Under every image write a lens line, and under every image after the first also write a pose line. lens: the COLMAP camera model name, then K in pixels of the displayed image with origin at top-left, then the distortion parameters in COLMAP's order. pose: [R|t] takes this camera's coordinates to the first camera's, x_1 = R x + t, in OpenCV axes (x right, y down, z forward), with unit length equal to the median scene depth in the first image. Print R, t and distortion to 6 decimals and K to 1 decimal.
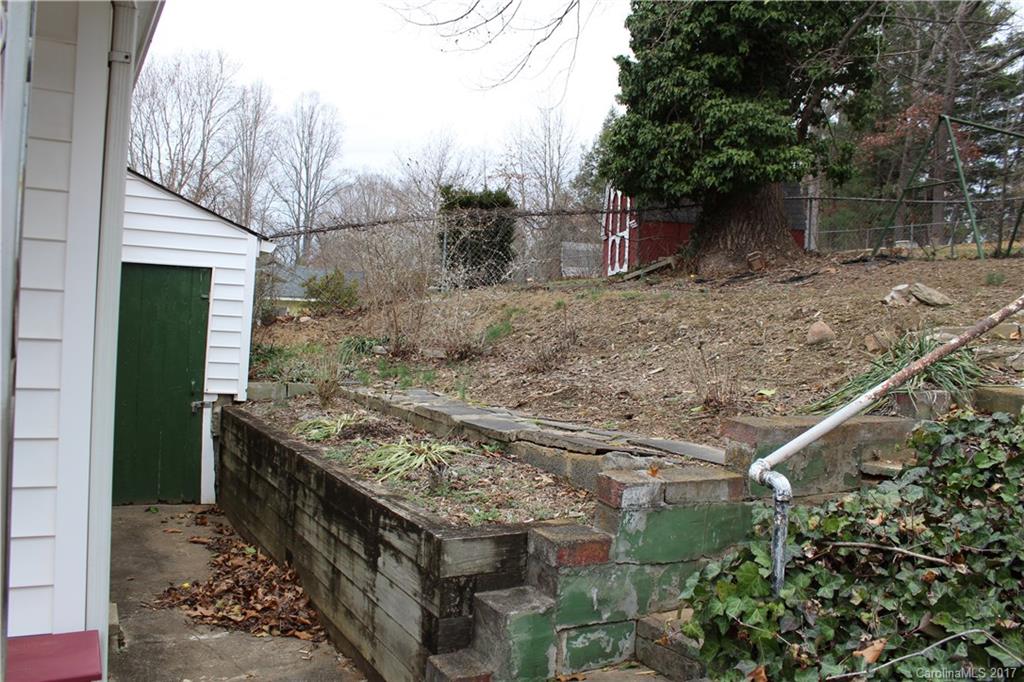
lens RADIAL K [[857.8, 0, 511.6], [0, 857.8, 341.0], [0, 0, 1]] dist [0.005600, 0.004895]
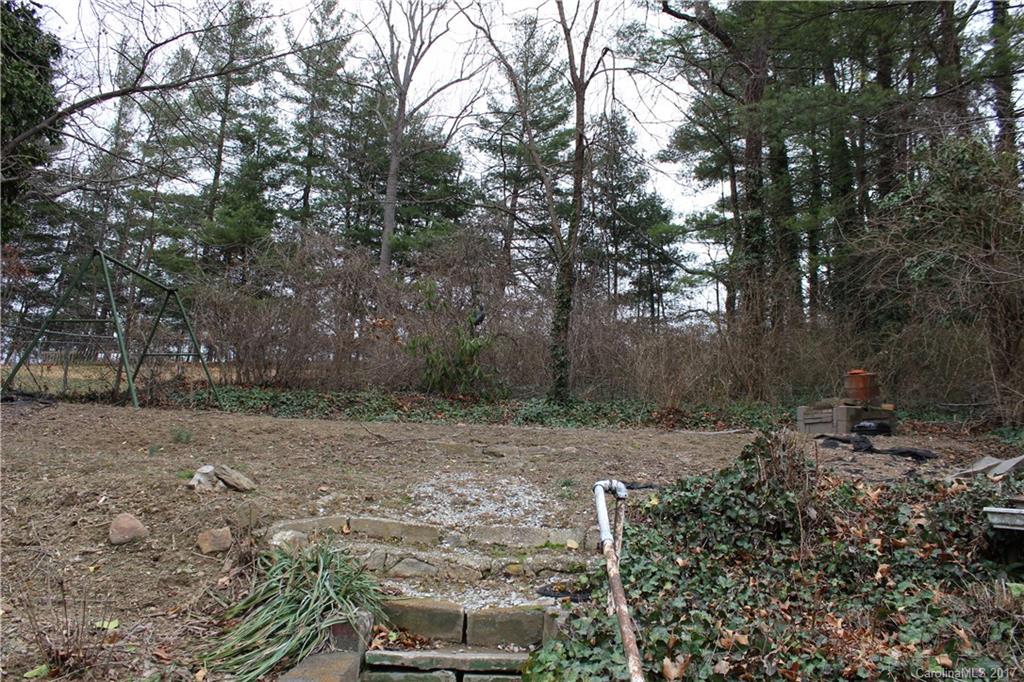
lens RADIAL K [[857.8, 0, 512.1], [0, 857.8, 340.6], [0, 0, 1]] dist [0.005600, 0.004895]
pose [[0.482292, 0.119263, 0.867854, -0.185087], [-0.005282, 0.991067, -0.133259, -0.078453], [-0.875995, 0.059686, 0.478614, 0.289763]]
